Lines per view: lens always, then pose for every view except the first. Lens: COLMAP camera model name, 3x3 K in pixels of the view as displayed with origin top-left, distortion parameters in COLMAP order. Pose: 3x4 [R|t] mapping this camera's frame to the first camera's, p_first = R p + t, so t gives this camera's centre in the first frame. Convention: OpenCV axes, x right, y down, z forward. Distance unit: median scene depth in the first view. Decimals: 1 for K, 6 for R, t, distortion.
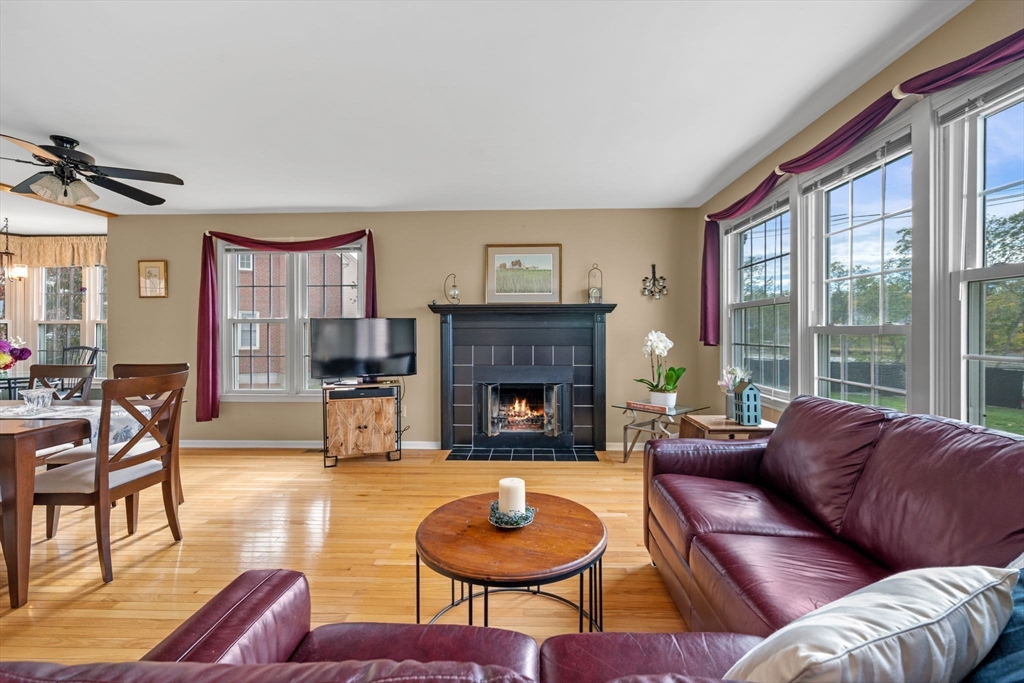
lens RADIAL K [[450.6, 0, 515.0], [0, 450.6, 332.5], [0, 0, 1]] dist [0.000570, 0.000405]
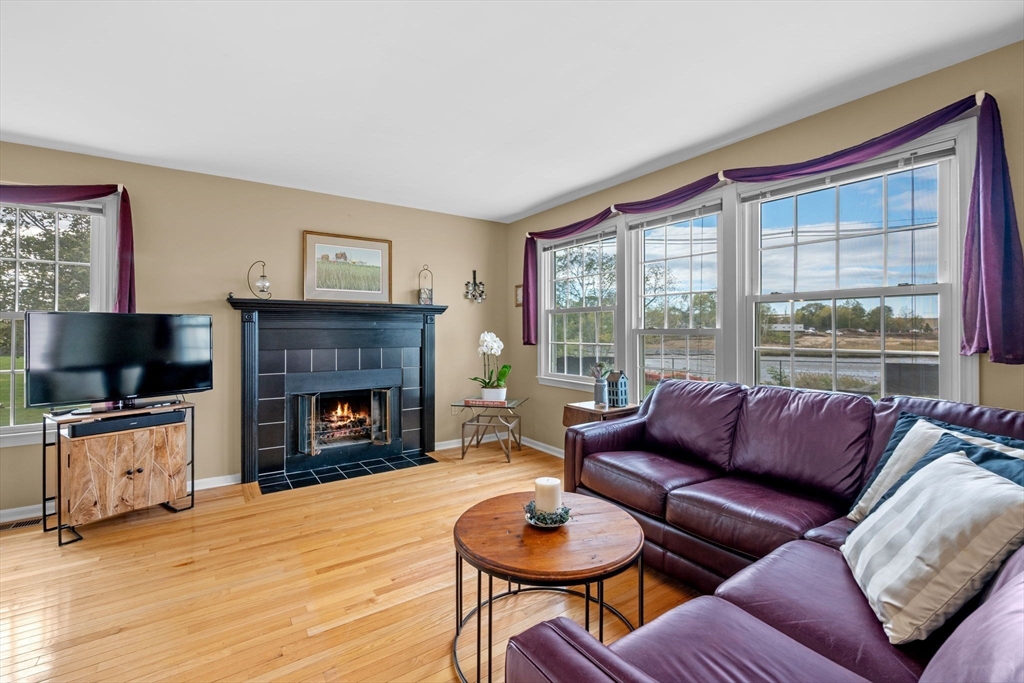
lens RADIAL K [[447.0, 0, 512.7], [0, 447.0, 327.6], [0, 0, 1]] dist [-0.000518, -0.000123]
pose [[0.799223, 0.006405, 0.601000, -0.265761], [0.001816, 0.999913, -0.013071, -0.000185], [-0.601031, 0.011538, 0.799142, 0.095372]]
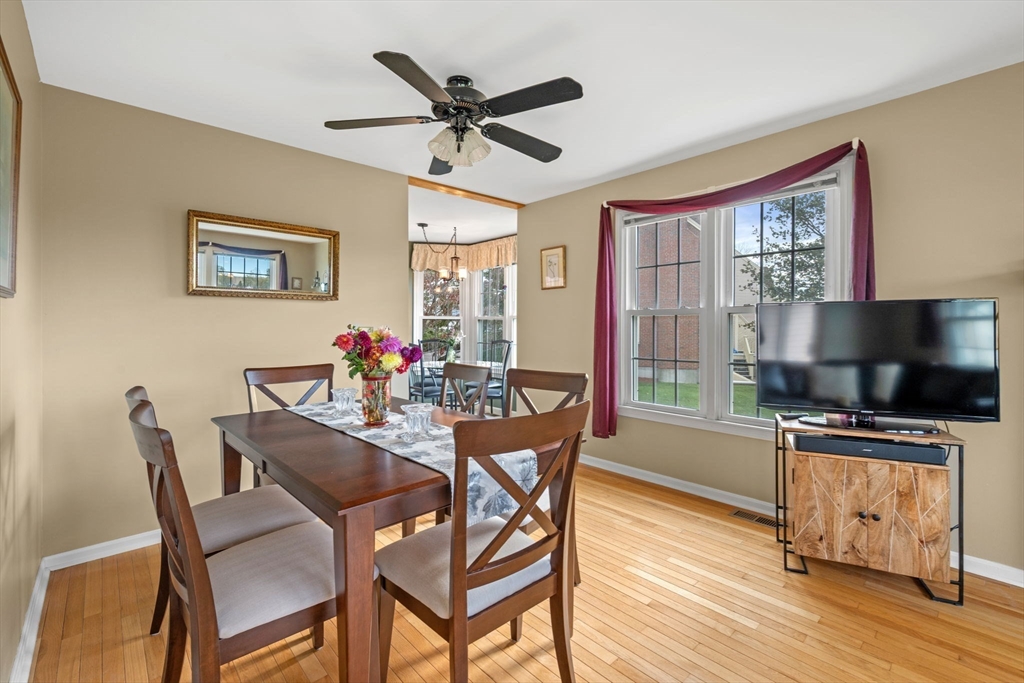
lens RADIAL K [[447.0, 0, 512.7], [0, 447.0, 327.6], [0, 0, 1]] dist [-0.000518, -0.000123]
pose [[0.709518, 0.004128, -0.704675, -0.248378], [-0.004288, 0.999990, 0.001540, -0.000696], [0.704674, 0.001929, 0.709528, 0.334211]]
